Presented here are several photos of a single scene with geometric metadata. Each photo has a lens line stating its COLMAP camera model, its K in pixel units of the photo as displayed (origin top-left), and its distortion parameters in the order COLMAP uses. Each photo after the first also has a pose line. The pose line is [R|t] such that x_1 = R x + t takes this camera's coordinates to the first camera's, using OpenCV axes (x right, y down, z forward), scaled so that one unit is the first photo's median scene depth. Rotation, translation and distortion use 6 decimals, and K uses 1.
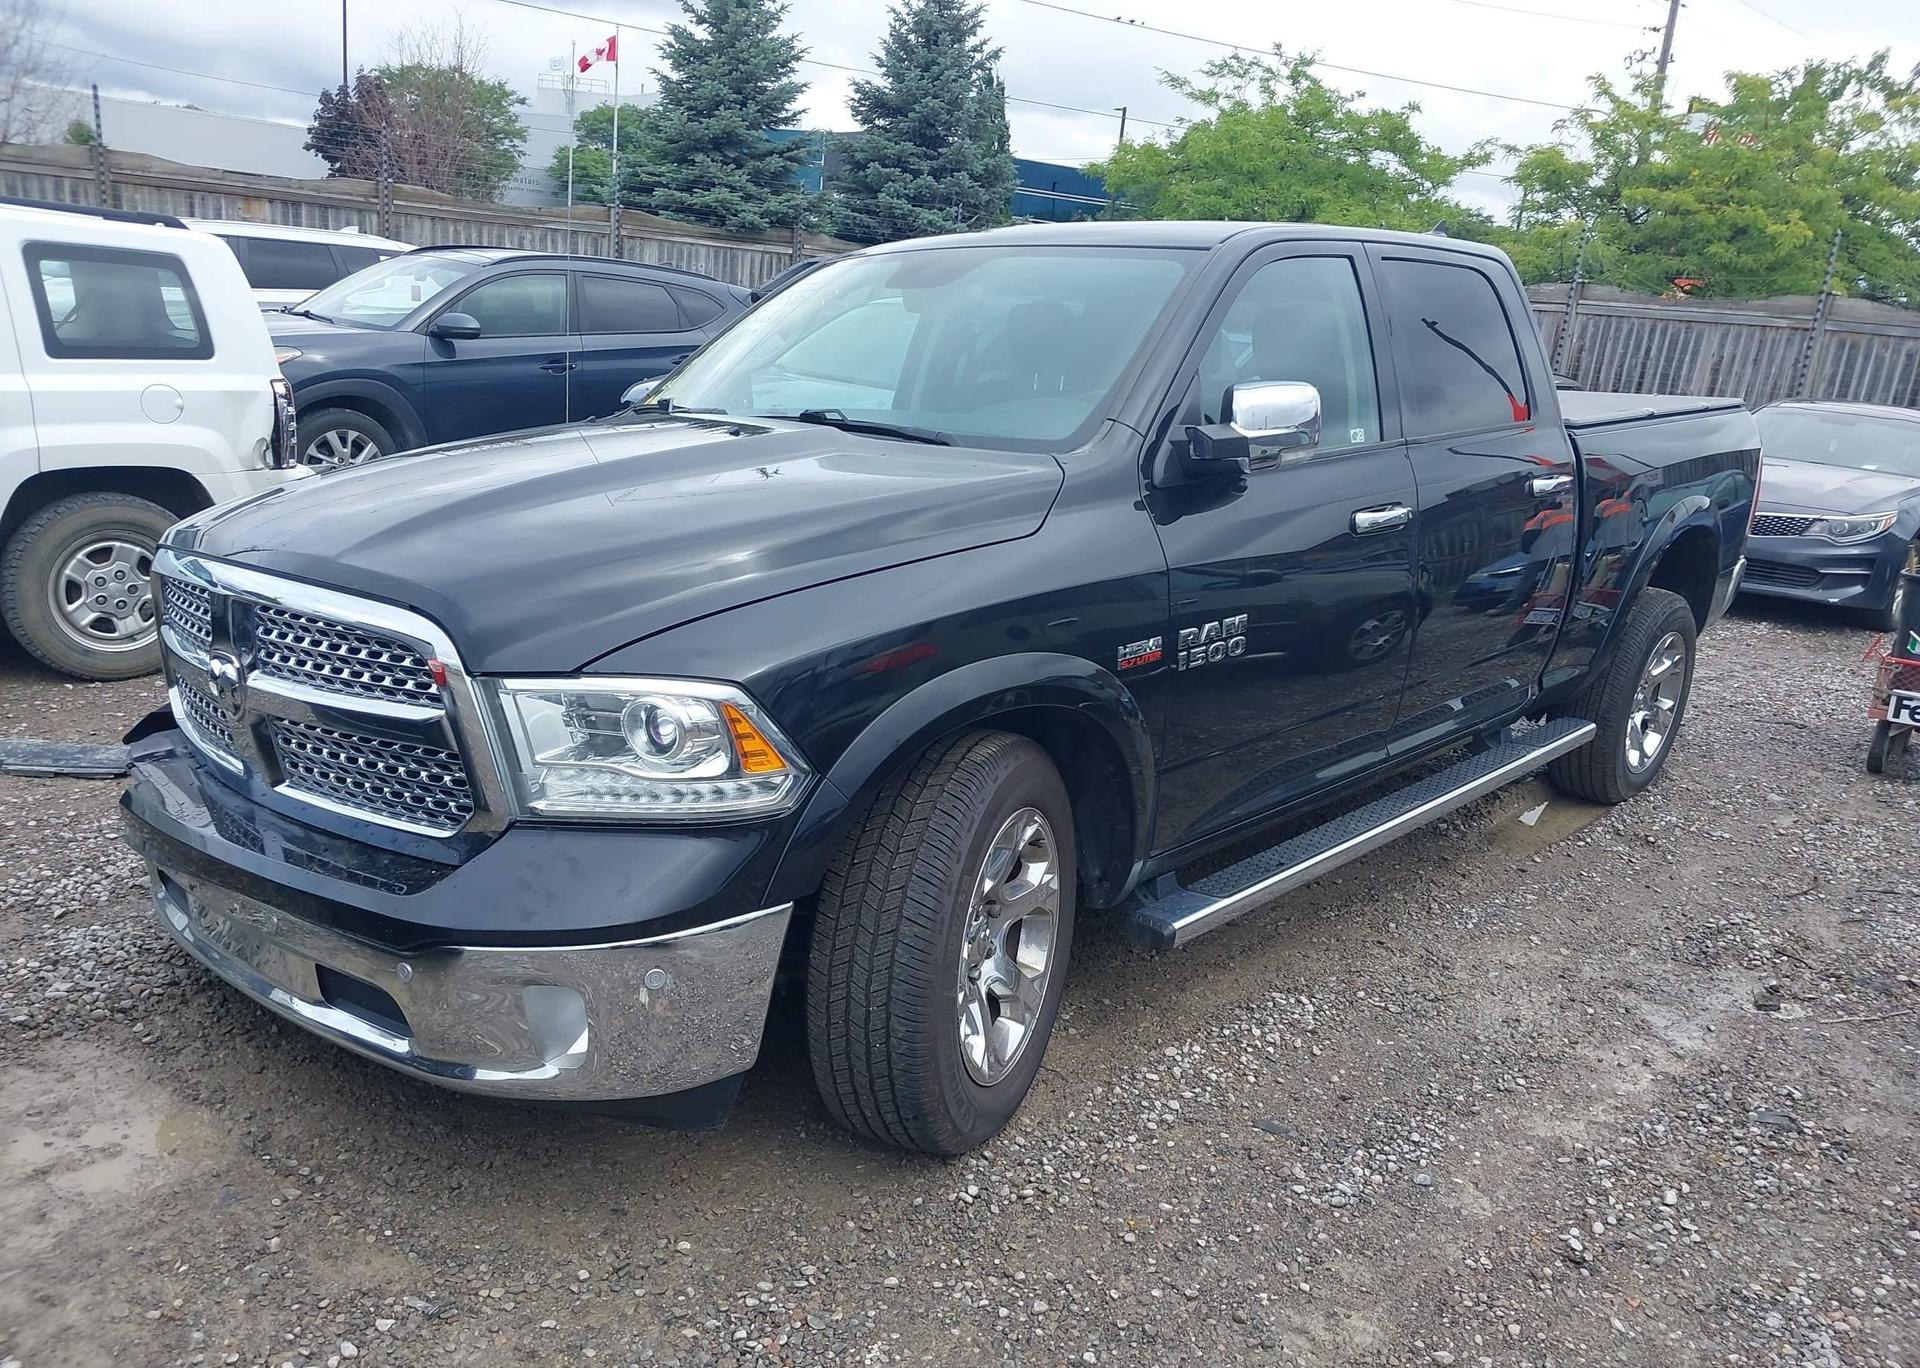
lens RADIAL K [[1493.6, 0, 919.8], [0, 1493.6, 665.9], [0, 0, 1]] dist [0.040829, -0.064090]
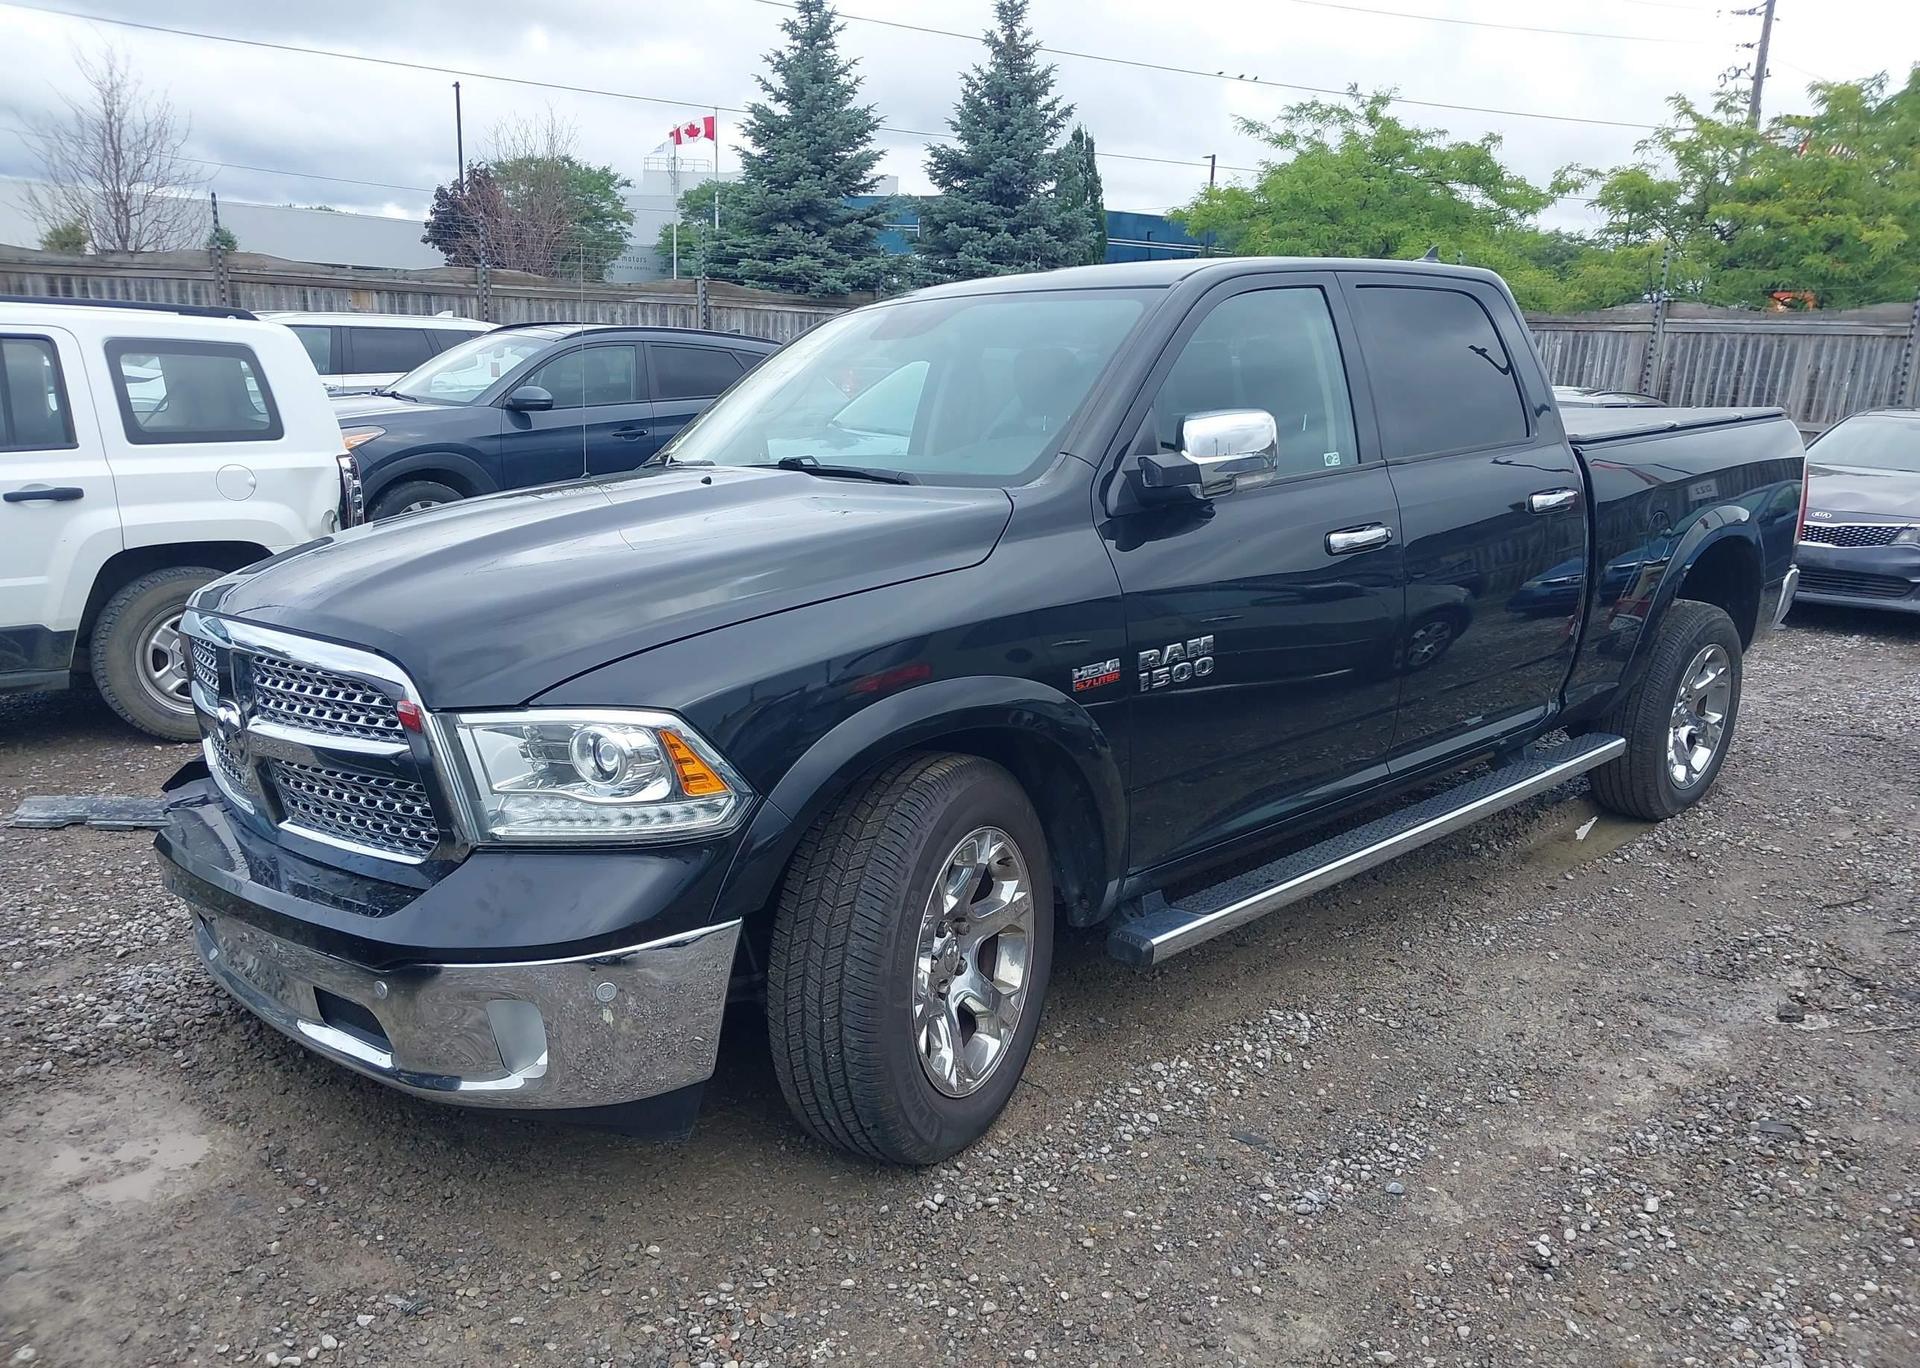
lens RADIAL K [[1473.7, 0, 896.4], [0, 1473.7, 658.5], [0, 0, 1]] dist [0.033817, -0.047744]
pose [[0.996151, -0.034693, -0.080493, 0.082532], [0.031672, 0.998756, -0.038510, 0.013171], [0.081729, 0.035813, 0.996011, -0.026050]]
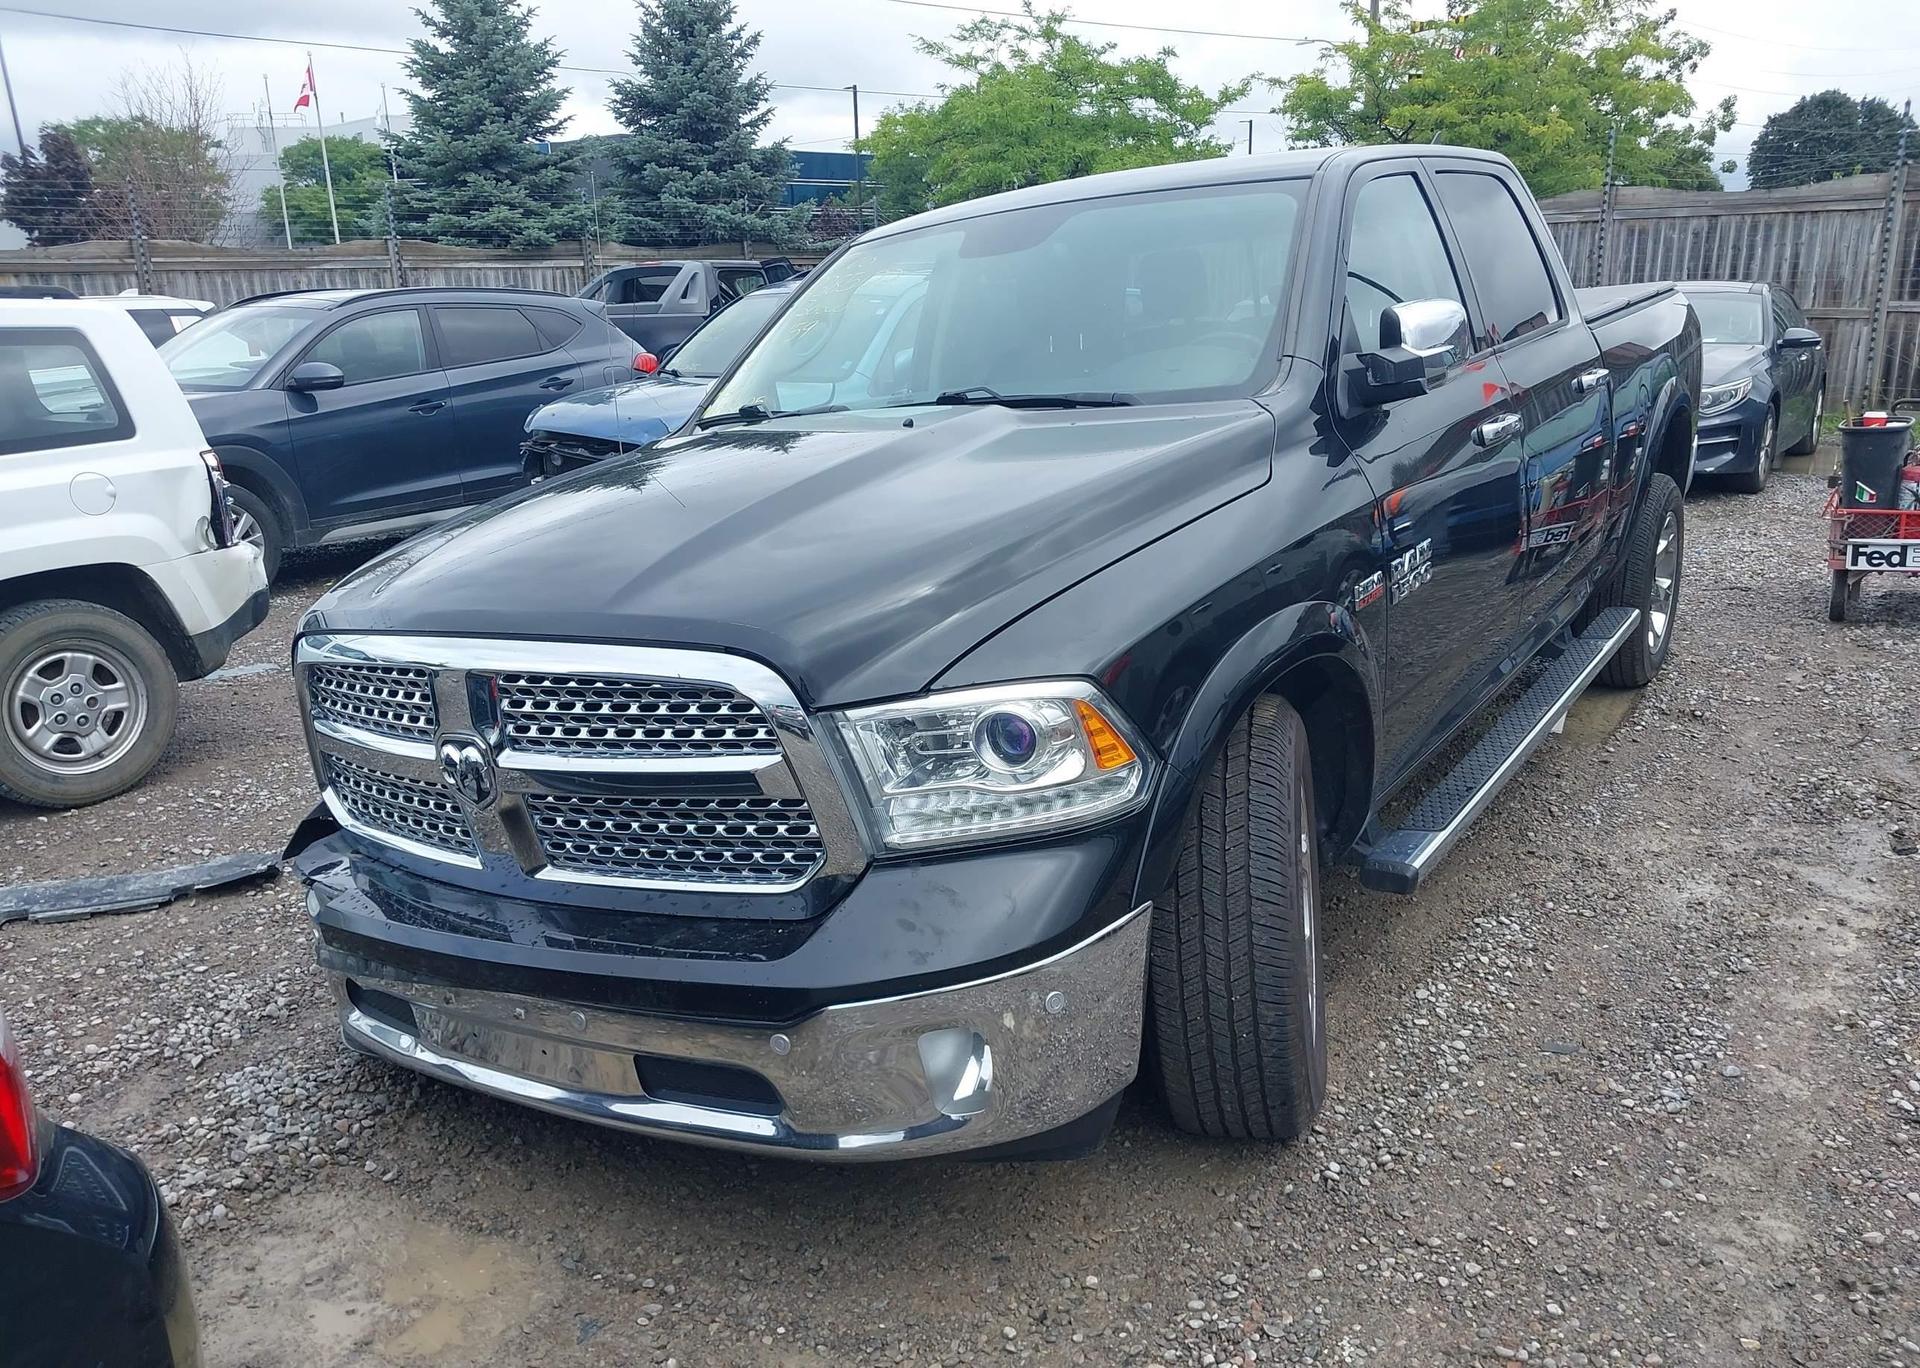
lens RADIAL K [[1514.6, 0, 960.0], [0, 1514.6, 684.0], [0, 0, 1]] dist [0.007473, 0.005658]
pose [[0.981143, -0.152116, 0.119242, -0.219671], [0.149892, 0.988321, 0.027456, -0.015442], [-0.122026, -0.009065, 0.992486, 0.053860]]
